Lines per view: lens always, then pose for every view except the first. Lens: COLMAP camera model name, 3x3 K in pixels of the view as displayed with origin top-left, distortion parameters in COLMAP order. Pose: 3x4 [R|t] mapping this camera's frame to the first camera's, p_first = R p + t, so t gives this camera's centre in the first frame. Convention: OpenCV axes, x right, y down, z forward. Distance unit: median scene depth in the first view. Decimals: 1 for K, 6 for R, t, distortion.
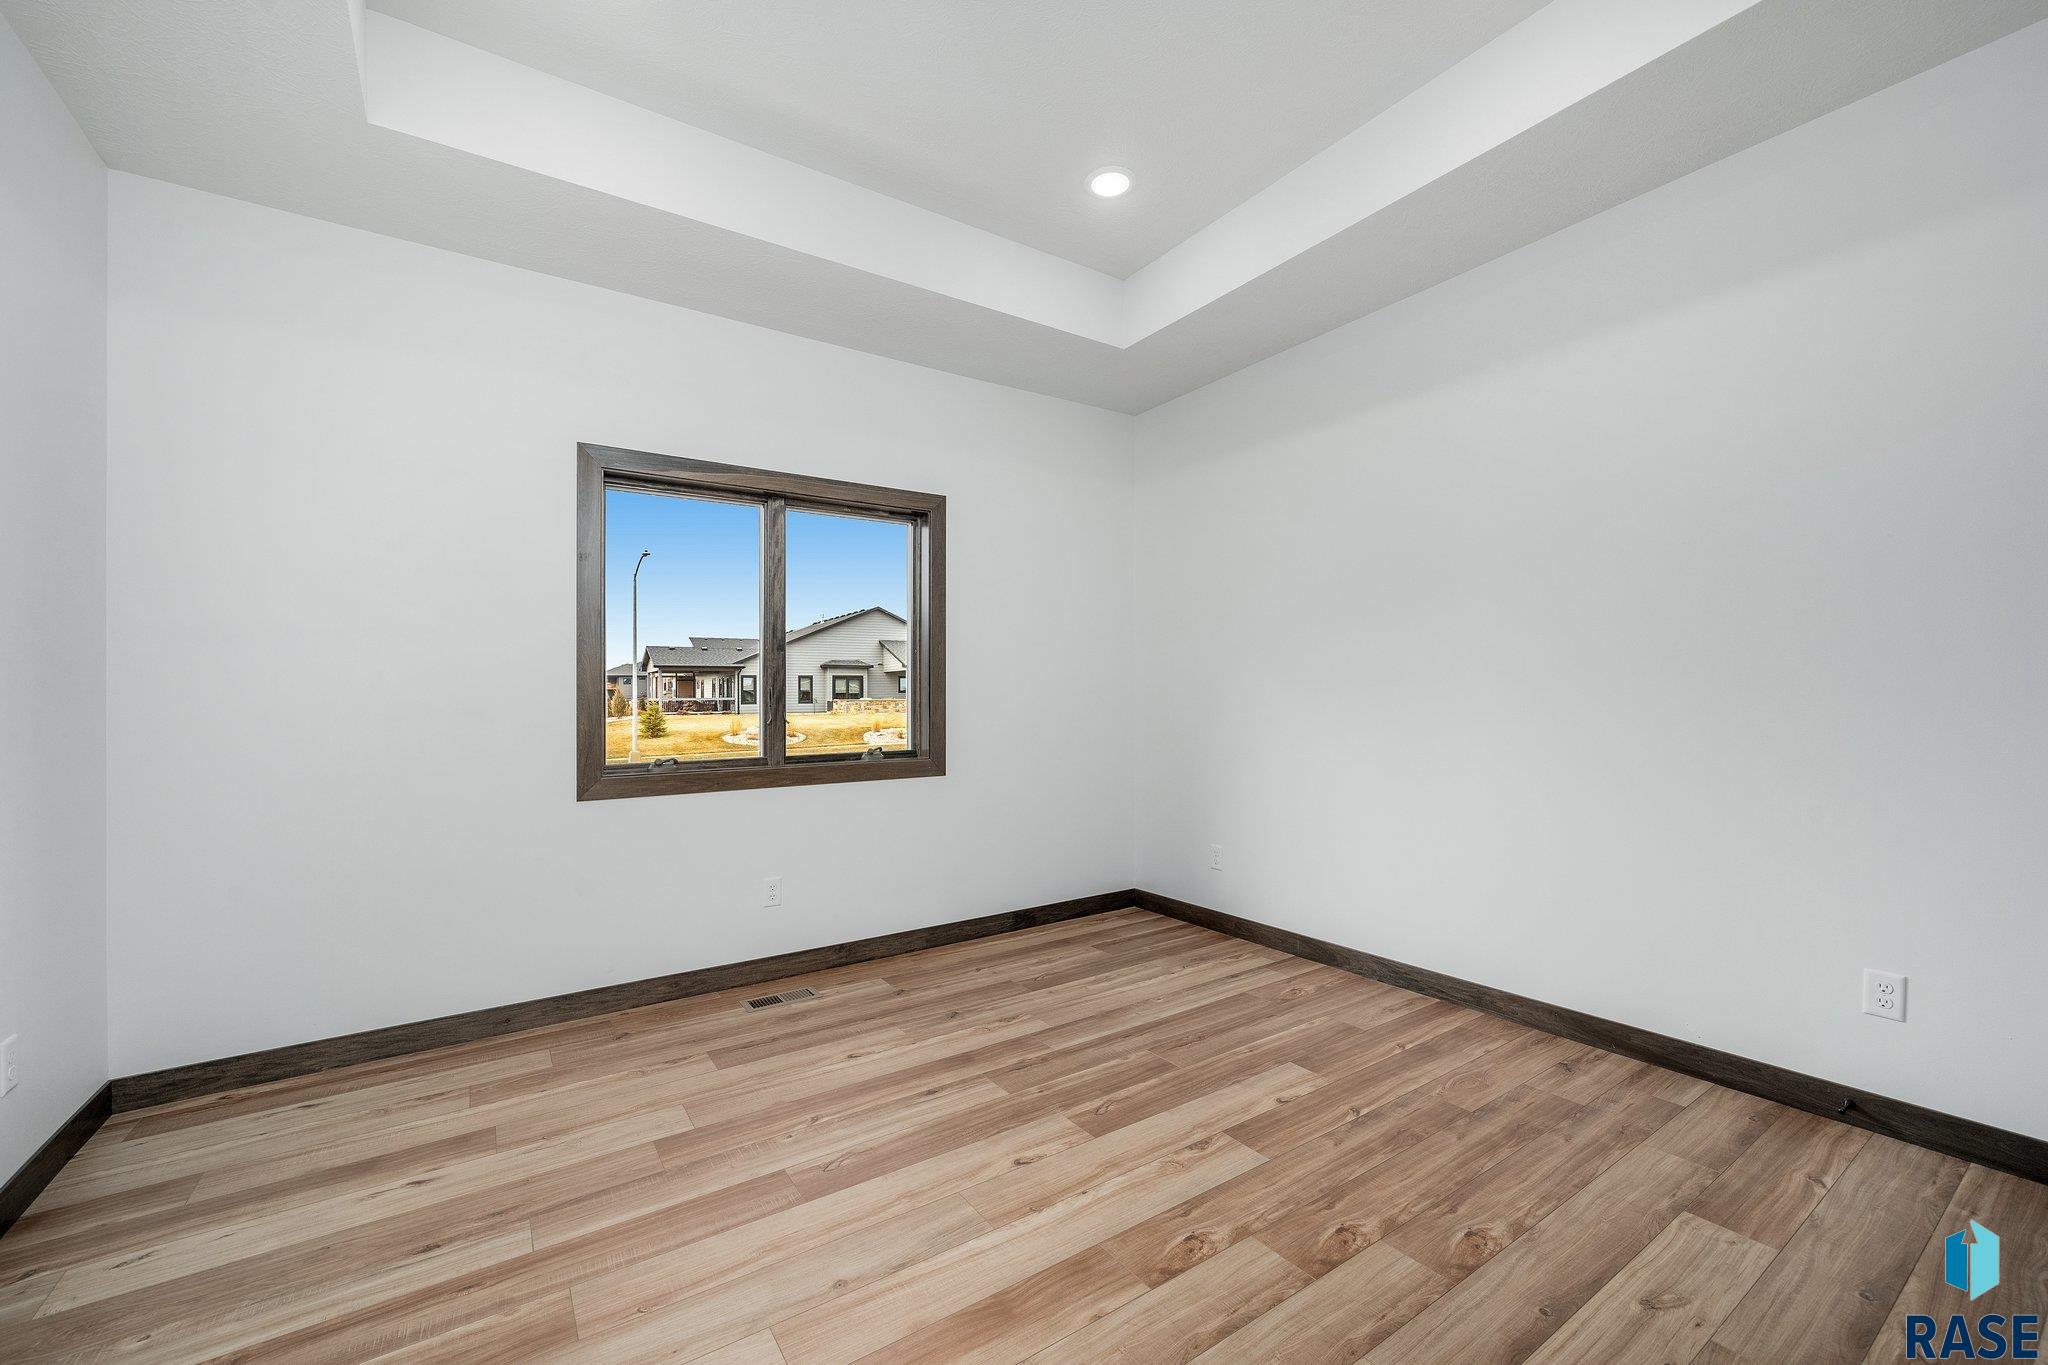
lens RADIAL K [[811.2, 0, 1021.1], [0, 811.2, 673.9], [0, 0, 1]] dist [-0.000273, 0.000198]
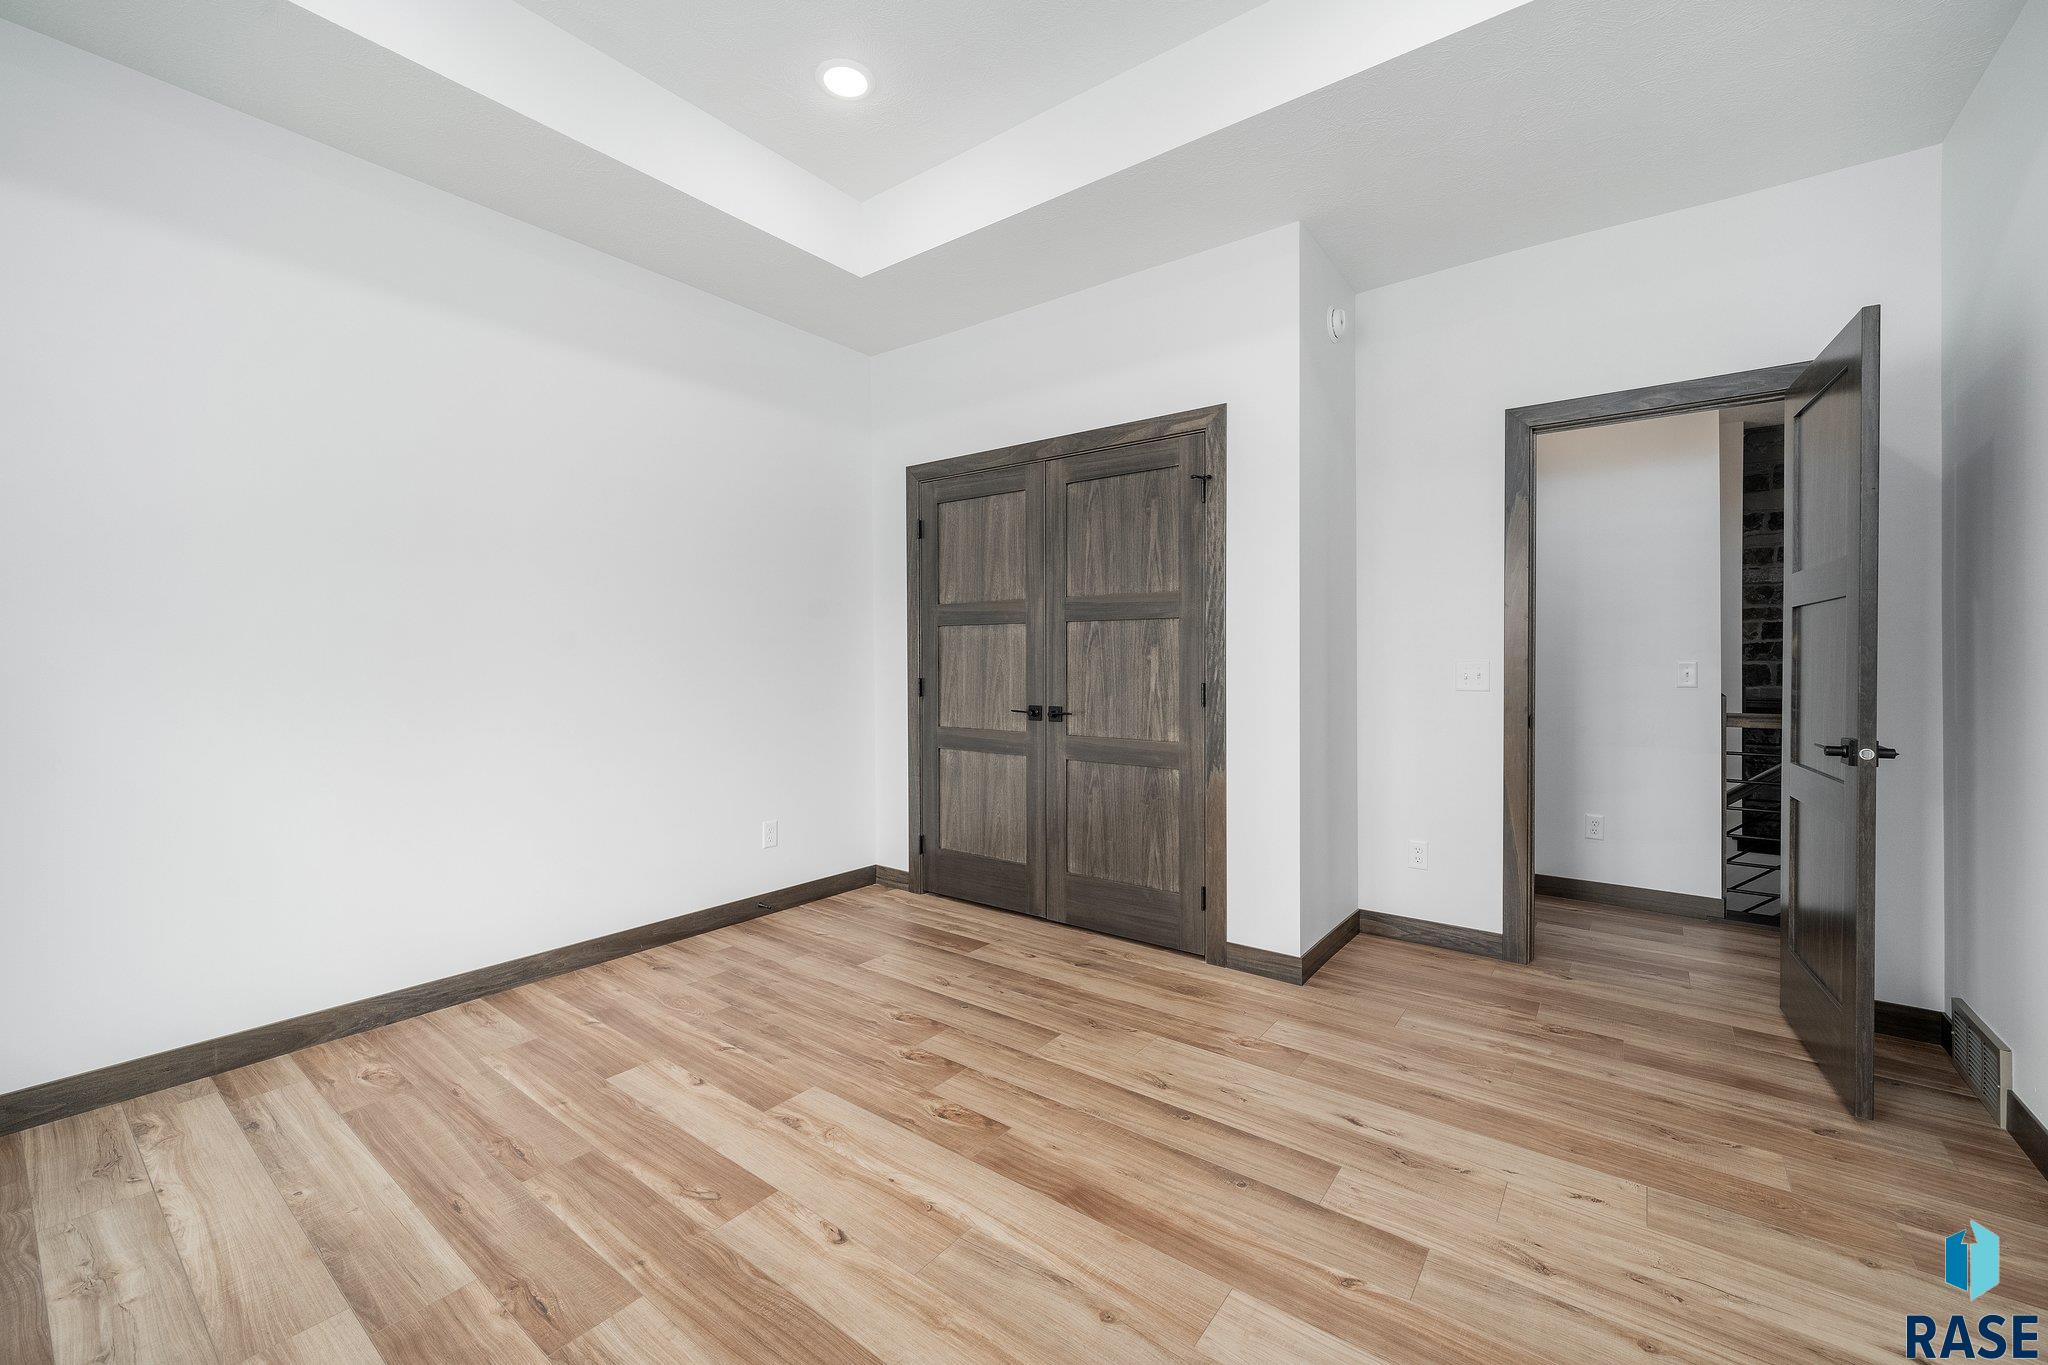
lens RADIAL K [[811.2, 0, 1021.1], [0, 811.2, 673.9], [0, 0, 1]] dist [-0.000273, 0.000198]
pose [[-0.312957, -0.004175, 0.949758, -0.692256], [-0.024736, 0.999687, -0.003756, 0.034266], [-0.949445, -0.024669, -0.312962, 0.925472]]
